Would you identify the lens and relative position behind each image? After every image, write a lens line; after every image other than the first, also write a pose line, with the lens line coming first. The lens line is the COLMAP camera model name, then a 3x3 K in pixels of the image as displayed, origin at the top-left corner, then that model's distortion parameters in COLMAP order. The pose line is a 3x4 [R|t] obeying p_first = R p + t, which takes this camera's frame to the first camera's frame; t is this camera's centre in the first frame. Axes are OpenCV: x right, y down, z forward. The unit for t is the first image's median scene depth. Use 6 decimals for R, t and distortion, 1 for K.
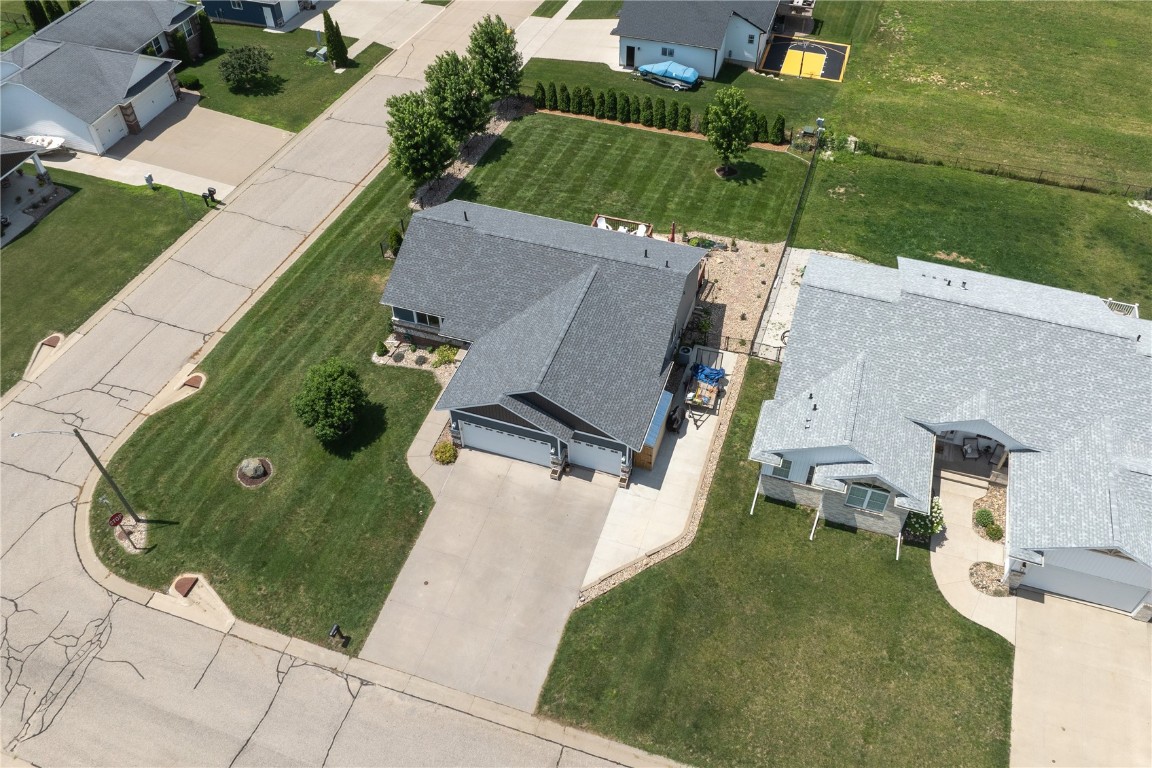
lens RADIAL K [[849.1, 0, 614.4], [0, 849.1, 436.5], [0, 0, 1]] dist [-0.031402, -0.005587]
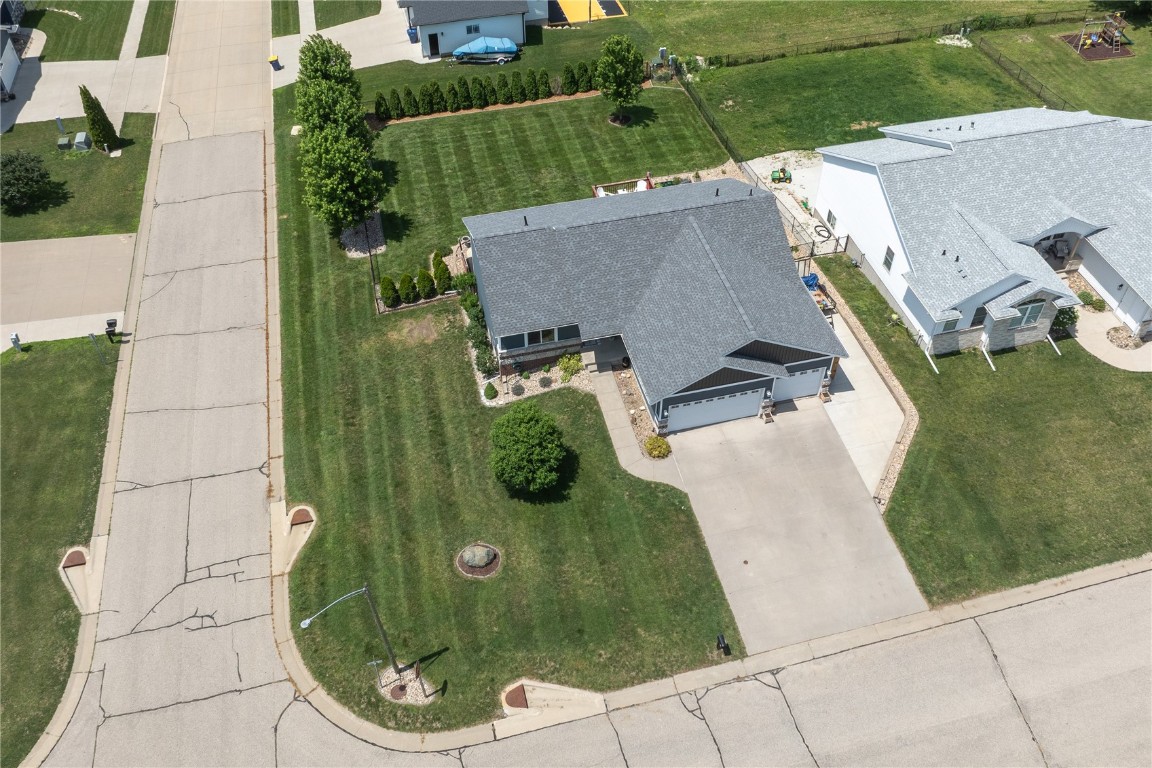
lens RADIAL K [[903.0, 0, 595.3], [0, 903.0, 437.3], [0, 0, 1]] dist [-0.031828, -0.001291]
pose [[0.841445, -0.410661, 0.351180, -0.499364], [0.411962, 0.908121, 0.074852, -0.078208], [-0.349653, 0.081689, 0.933311, 0.063778]]
